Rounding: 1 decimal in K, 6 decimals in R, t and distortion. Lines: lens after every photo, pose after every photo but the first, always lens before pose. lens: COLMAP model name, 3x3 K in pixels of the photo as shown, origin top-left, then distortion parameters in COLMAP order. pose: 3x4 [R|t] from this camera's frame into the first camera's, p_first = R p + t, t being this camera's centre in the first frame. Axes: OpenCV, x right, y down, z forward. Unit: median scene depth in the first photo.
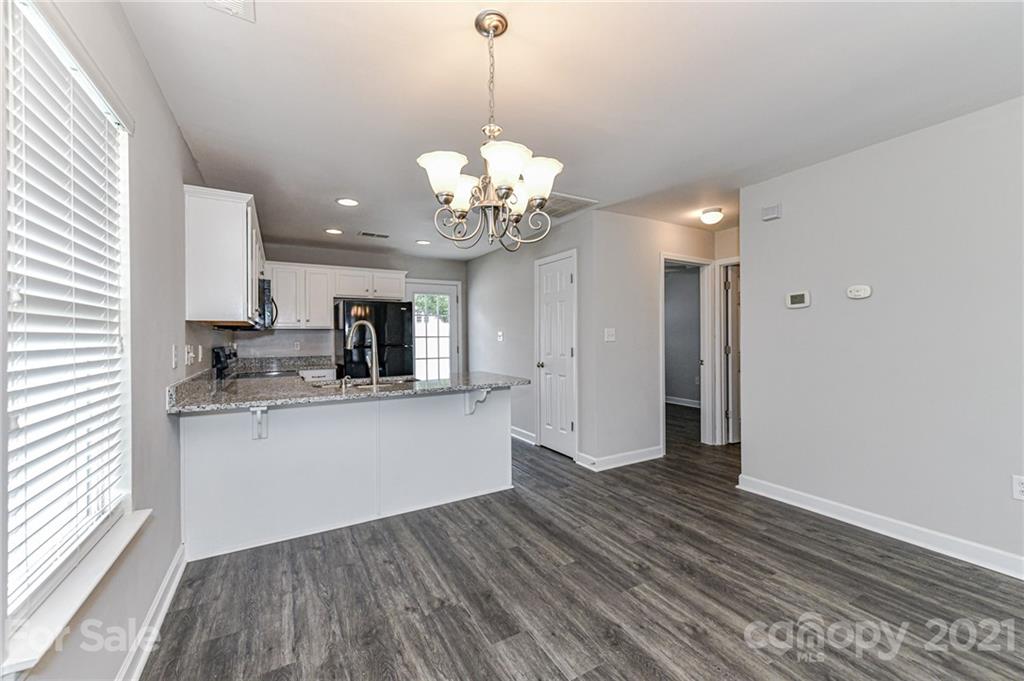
lens RADIAL K [[400.9, 0, 508.7], [0, 400.9, 337.0], [0, 0, 1]] dist [0.000187, -0.000505]
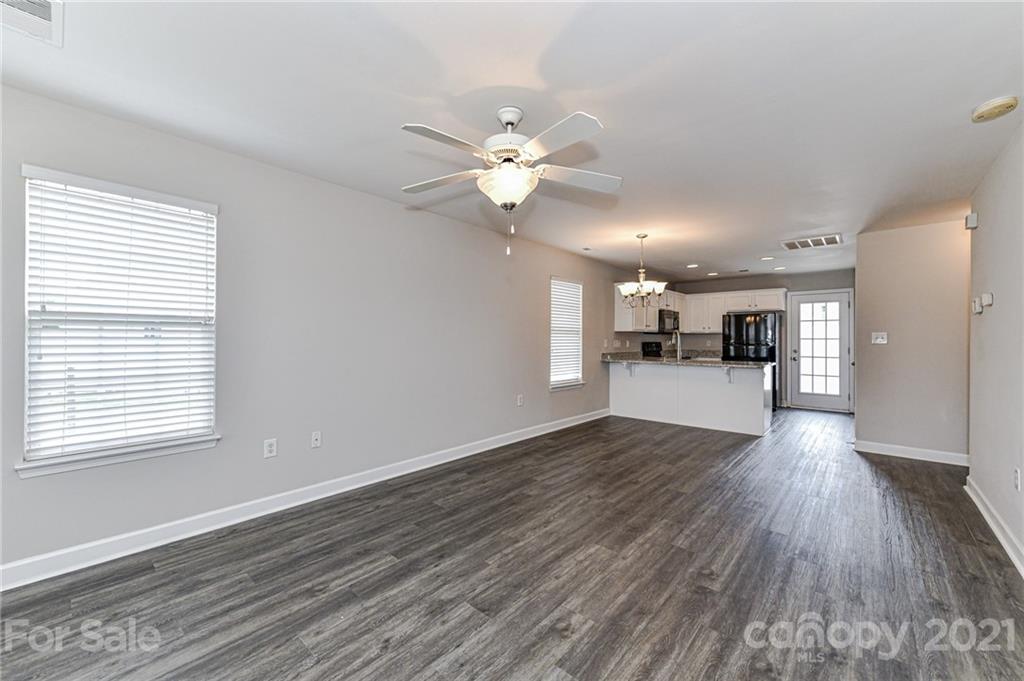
lens RADIAL K [[408.4, 0, 521.5], [0, 408.4, 336.6], [0, 0, 1]] dist [0.019029, -0.000170]
pose [[0.345396, 0.006132, -0.938437, 1.206958], [-0.008120, 0.999961, 0.003545, -0.007552], [0.938422, 0.006396, 0.345433, -0.438514]]
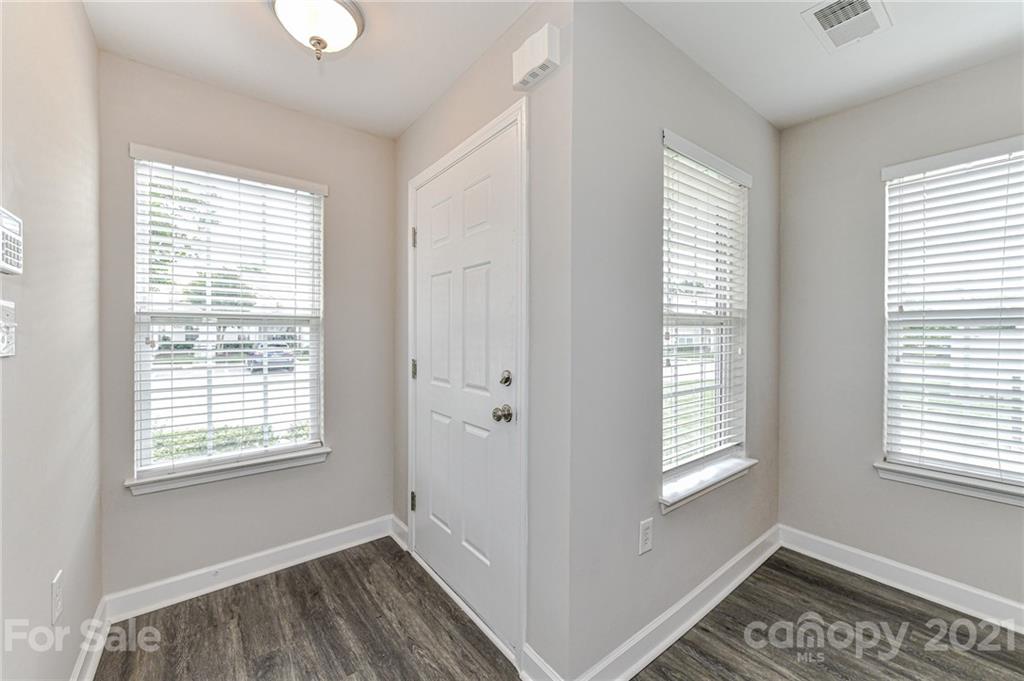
lens RADIAL K [[400.9, 0, 508.7], [0, 400.9, 337.0], [0, 0, 1]] dist [0.000187, -0.000505]
pose [[-0.991038, 0.004336, -0.133512, 1.013867], [0.003063, 0.999948, 0.009739, -0.008638], [0.133548, 0.009243, -0.990999, -0.388198]]
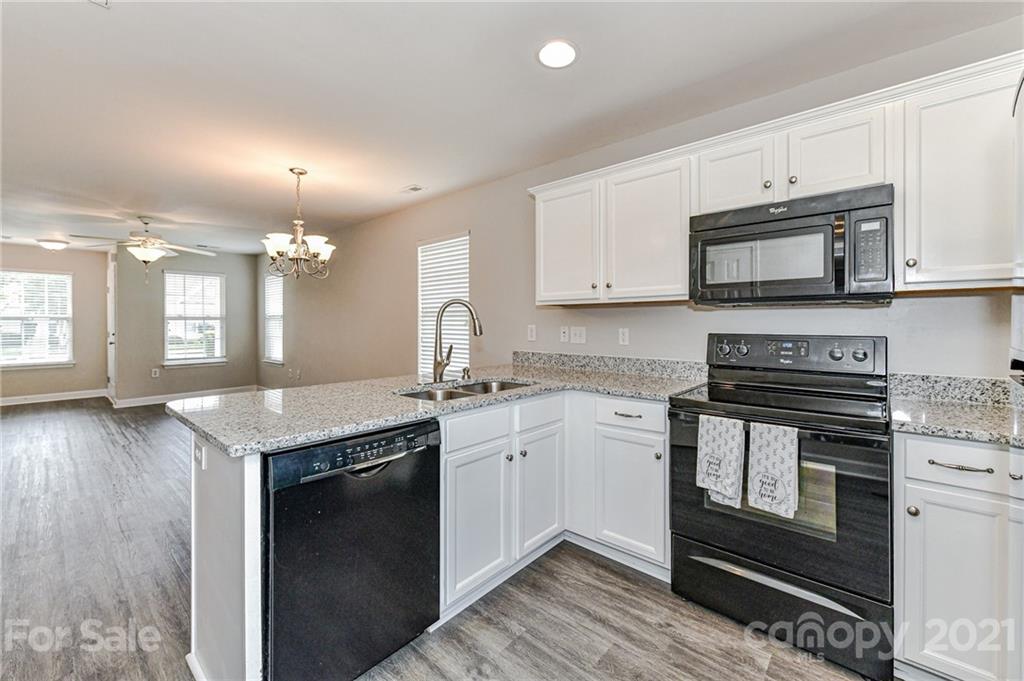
lens RADIAL K [[413.8, 0, 525.1], [0, 413.8, 324.7], [0, 0, 1]] dist [-0.001722, -0.000405]
pose [[-0.941107, 0.010840, -0.337935, -0.196702], [0.008973, 0.999935, 0.007086, 0.003411], [0.337990, 0.003637, -0.941143, 1.596711]]
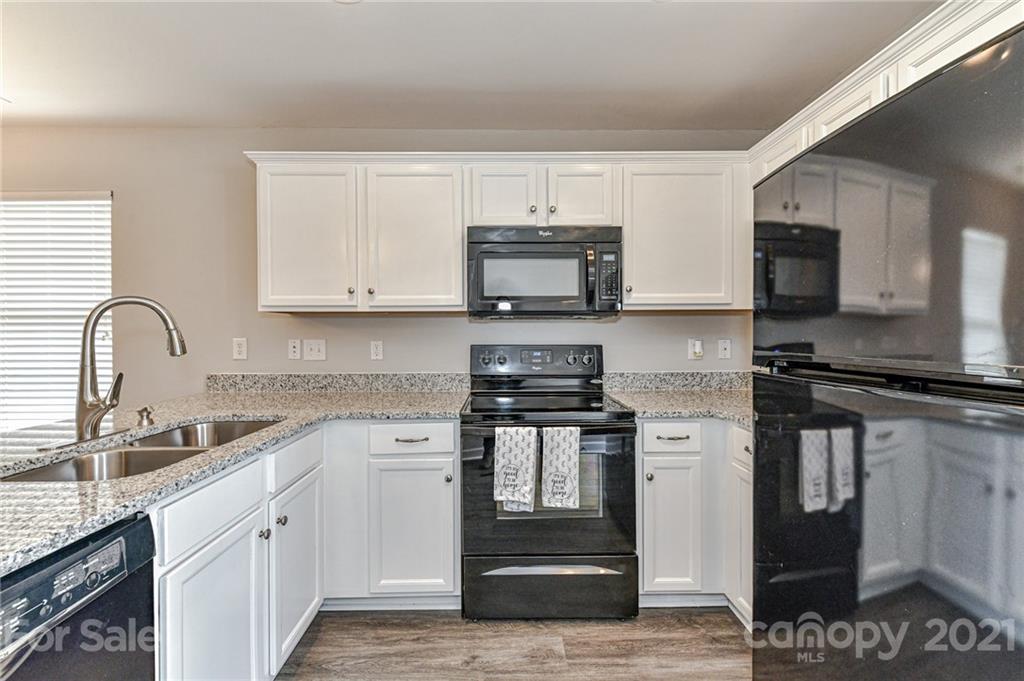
lens RADIAL K [[400.9, 0, 508.7], [0, 400.9, 337.0], [0, 0, 1]] dist [0.000187, -0.000505]
pose [[-0.480001, 0.016699, -0.877109, -0.149586], [0.007682, 0.999860, 0.014832, 0.002454], [0.877234, 0.000381, -0.480063, 1.428931]]
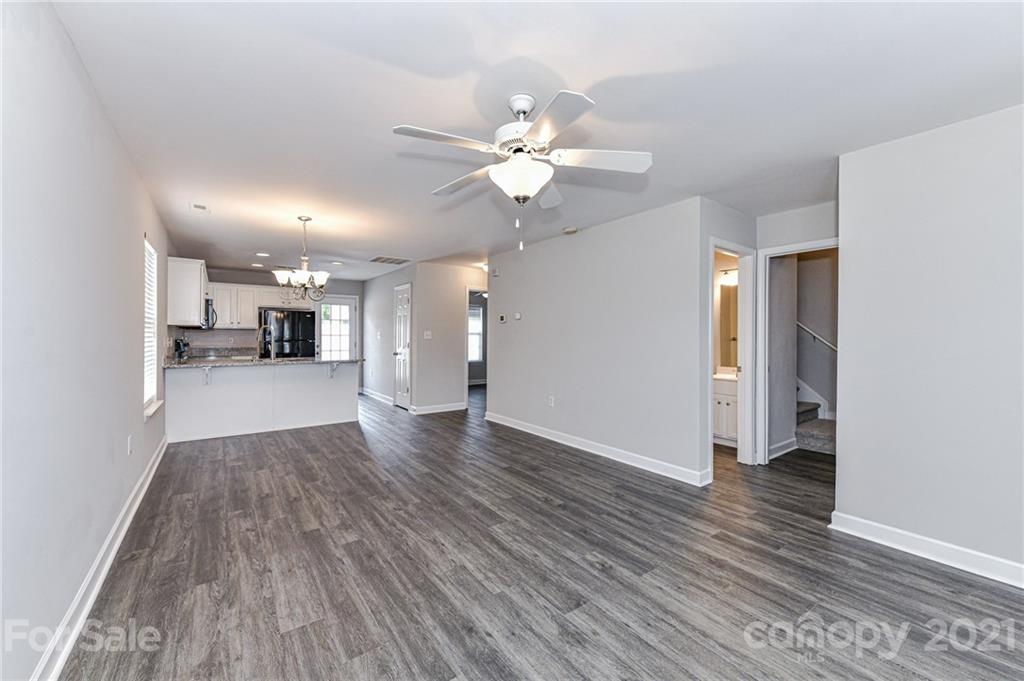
lens RADIAL K [[395.1, 0, 510.5], [0, 395.1, 335.1], [0, 0, 1]] dist [0.000149, 0.000026]
pose [[0.992737, 0.012918, 0.119605, 0.474409], [-0.012387, 0.999910, -0.005179, -0.001511], [-0.119662, 0.003660, 0.992808, -0.839330]]
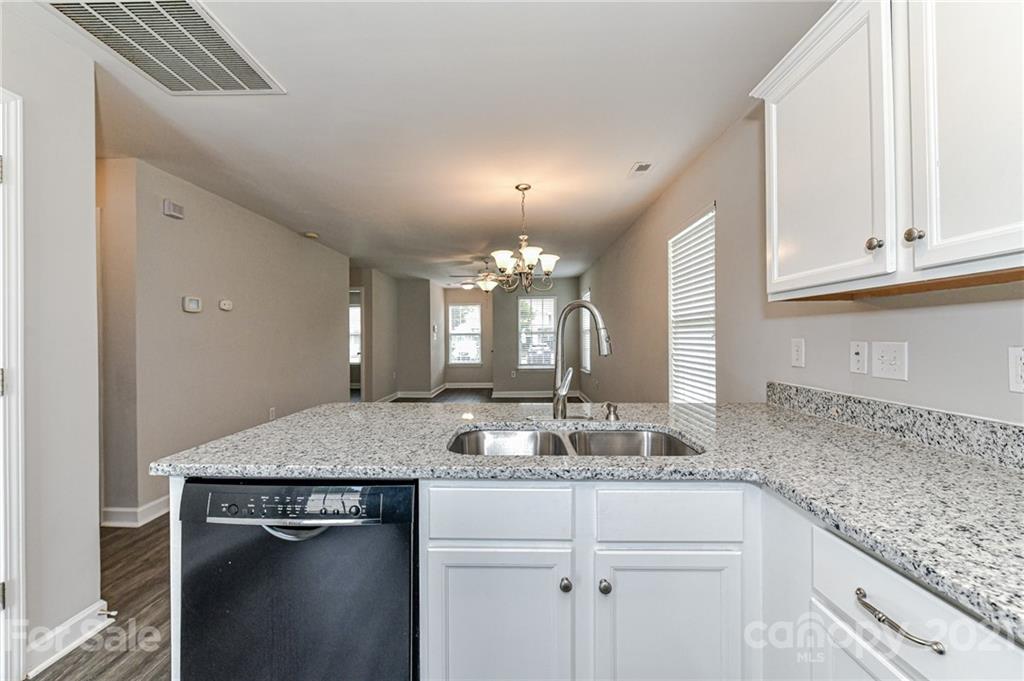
lens RADIAL K [[395.1, 0, 510.5], [0, 395.1, 335.1], [0, 0, 1]] dist [0.000149, 0.000026]
pose [[-0.854835, 0.016041, 0.518652, -0.496086], [0.012910, 0.999870, -0.009646, 0.007450], [-0.518739, -0.001550, -0.854931, 1.317711]]
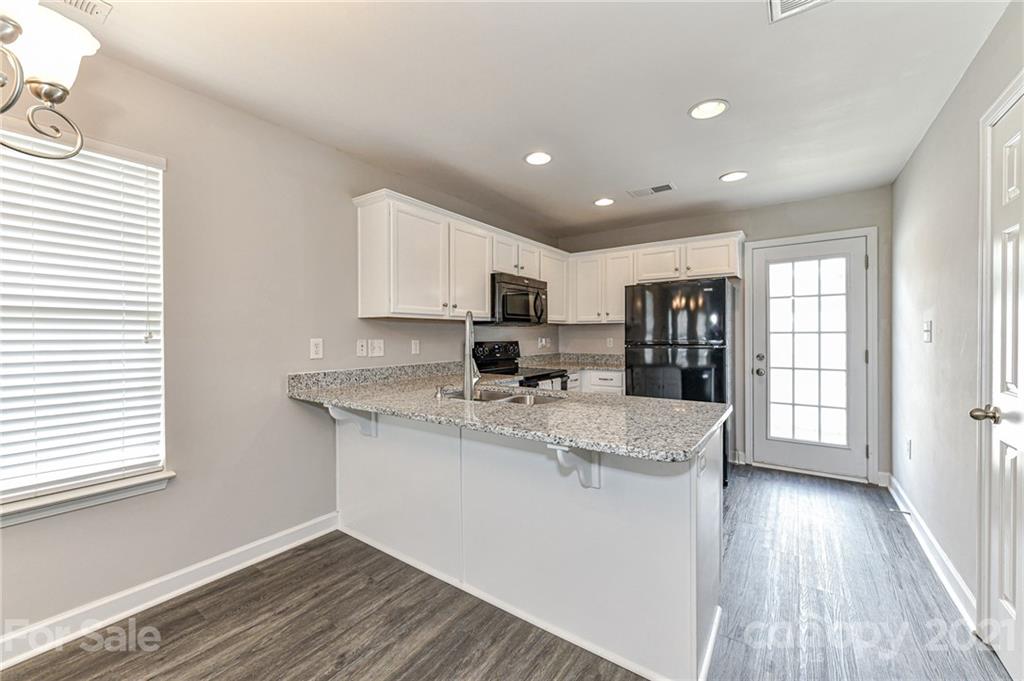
lens RADIAL K [[400.9, 0, 508.7], [0, 400.9, 337.0], [0, 0, 1]] dist [0.000187, -0.000505]
pose [[0.422702, 0.013463, -0.906169, 0.301537], [-0.001259, 0.999897, 0.014268, -0.003034], [0.906268, -0.004891, 0.422675, 0.665699]]
